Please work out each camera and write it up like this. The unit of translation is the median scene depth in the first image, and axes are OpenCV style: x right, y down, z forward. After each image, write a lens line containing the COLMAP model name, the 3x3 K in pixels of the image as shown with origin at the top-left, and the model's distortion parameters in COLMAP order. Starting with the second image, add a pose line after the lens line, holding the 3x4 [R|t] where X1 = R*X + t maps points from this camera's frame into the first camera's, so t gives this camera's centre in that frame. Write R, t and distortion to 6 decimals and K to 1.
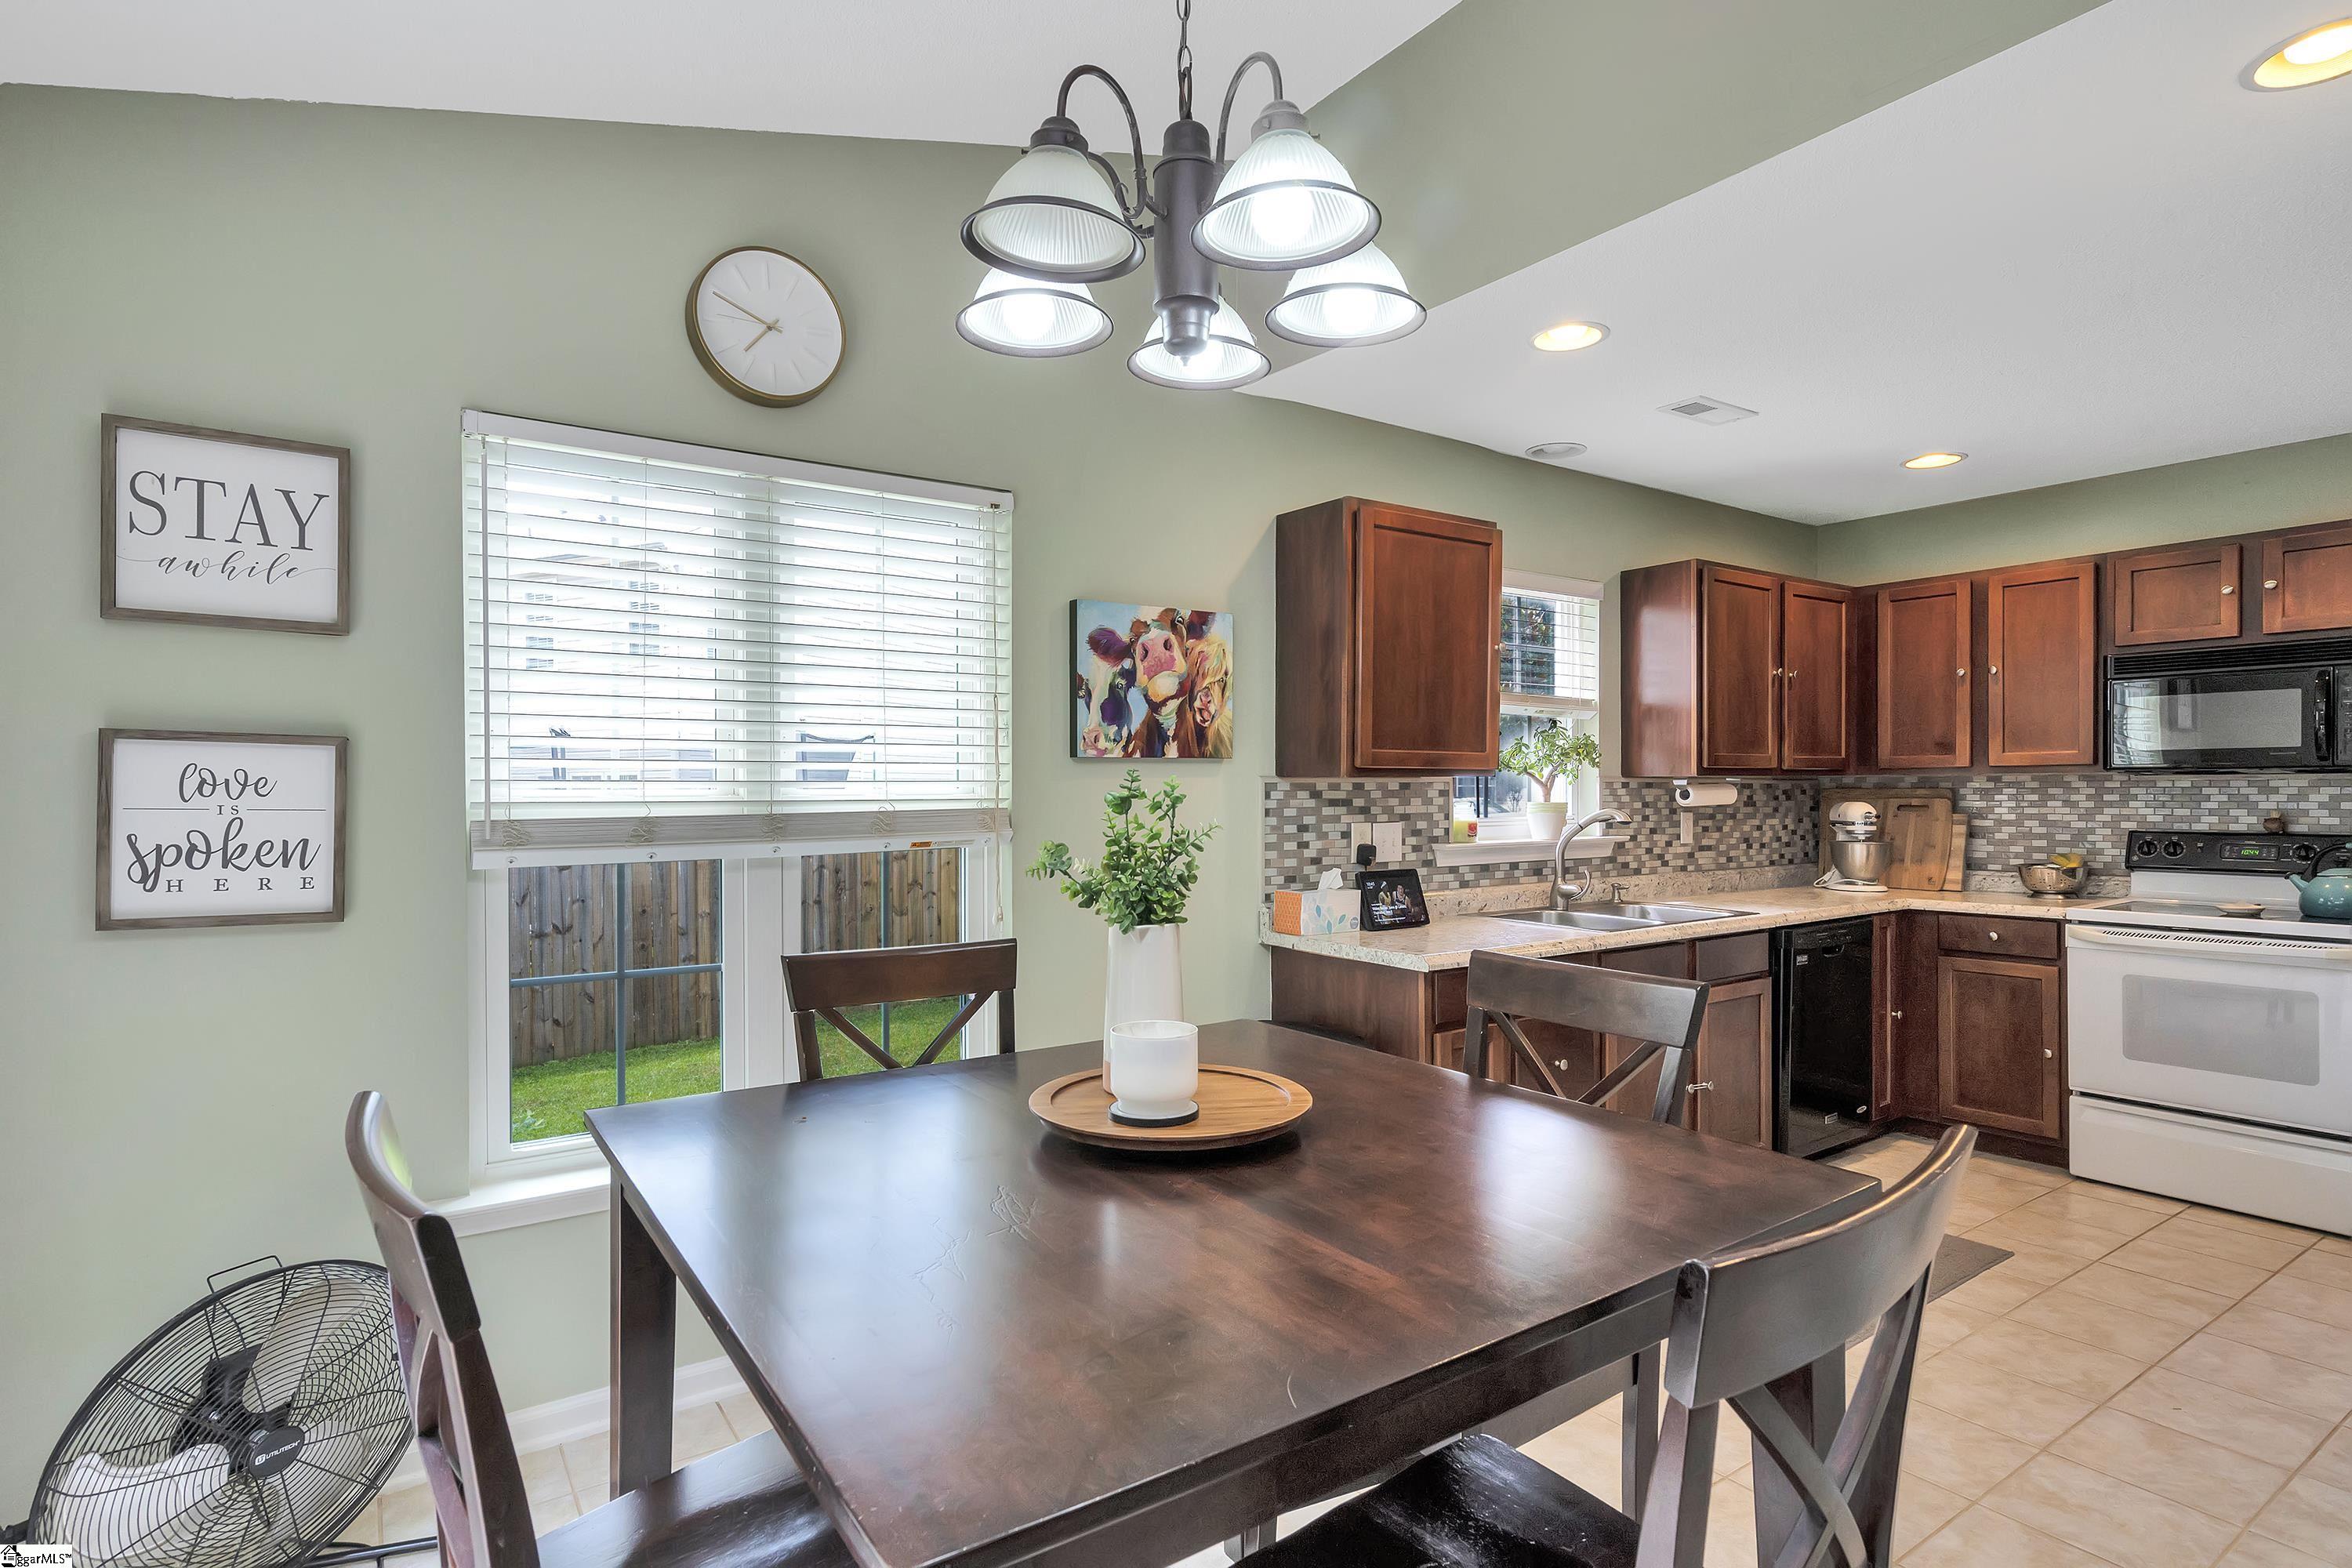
lens RADIAL K [[1197.3, 0, 1172.4], [0, 1197.3, 782.3], [0, 0, 1]] dist [0.001061, 0.000025]
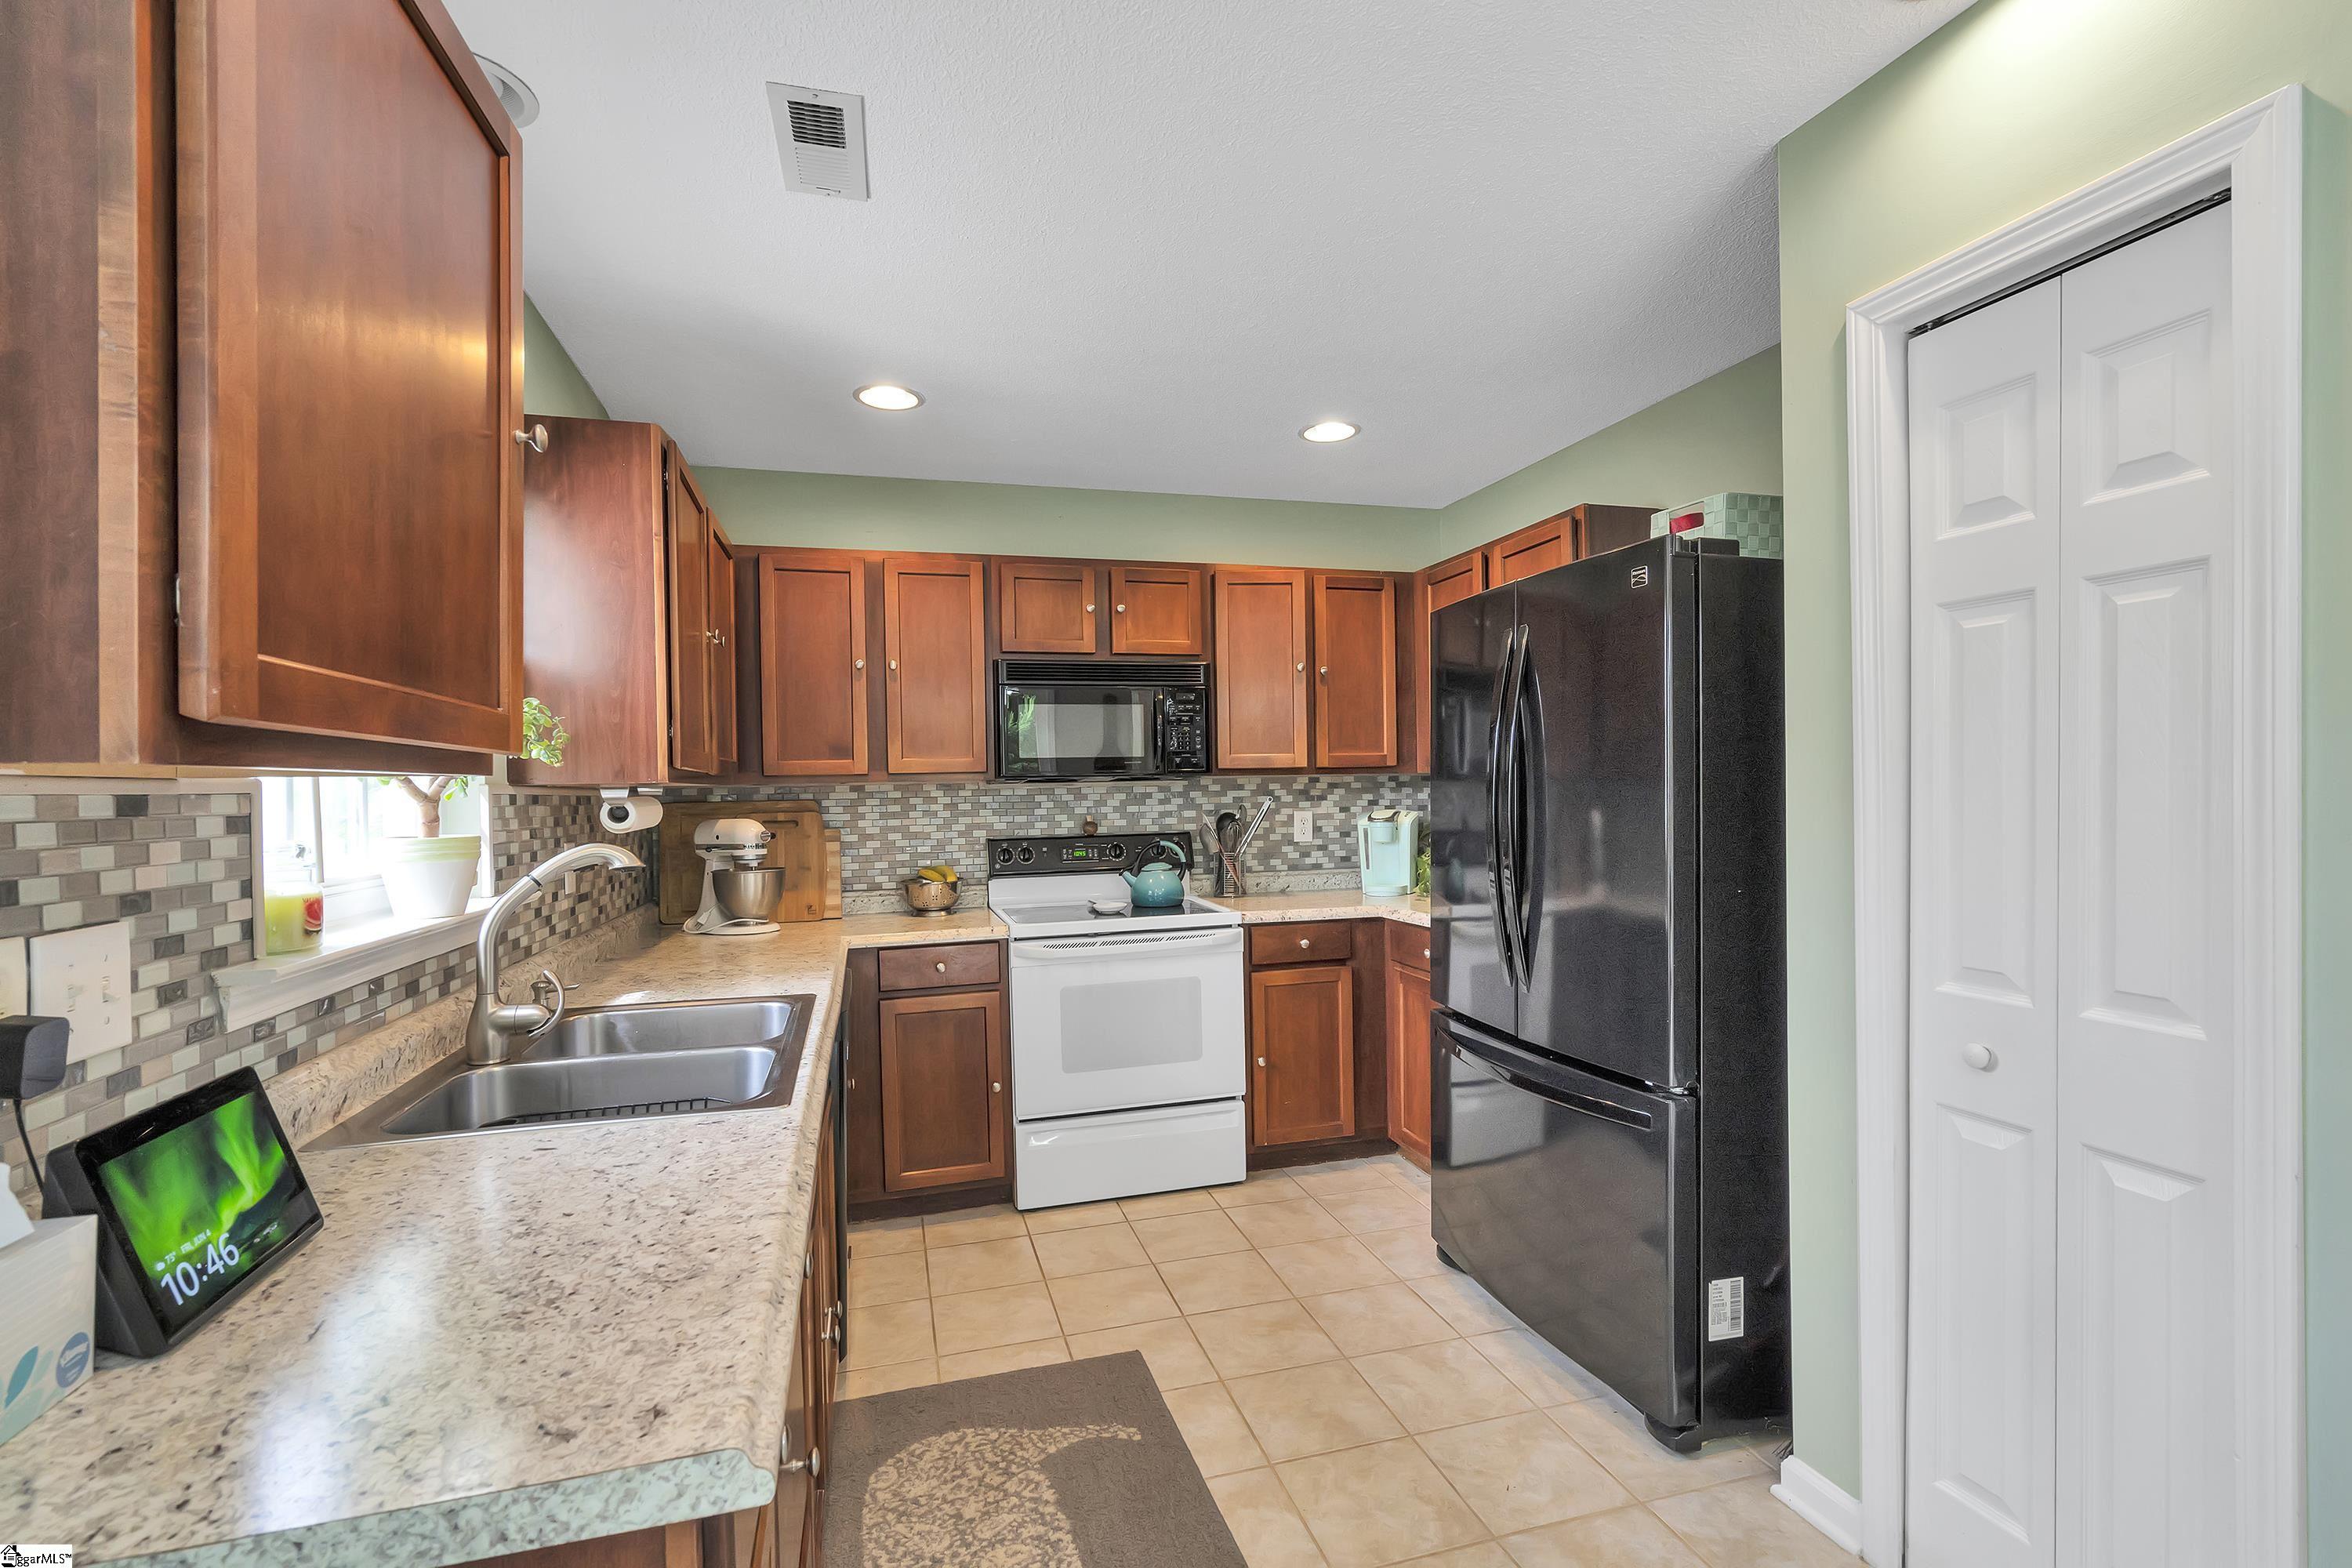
lens RADIAL K [[1050.5, 0, 1172.3], [0, 1050.5, 799.4], [0, 0, 1]] dist [-0.003324, 0.000982]
pose [[0.324764, -0.011397, 0.945726, 0.018410], [0.013367, 0.999883, 0.007459, 0.002772], [-0.945700, 0.010219, 0.324879, 0.604140]]
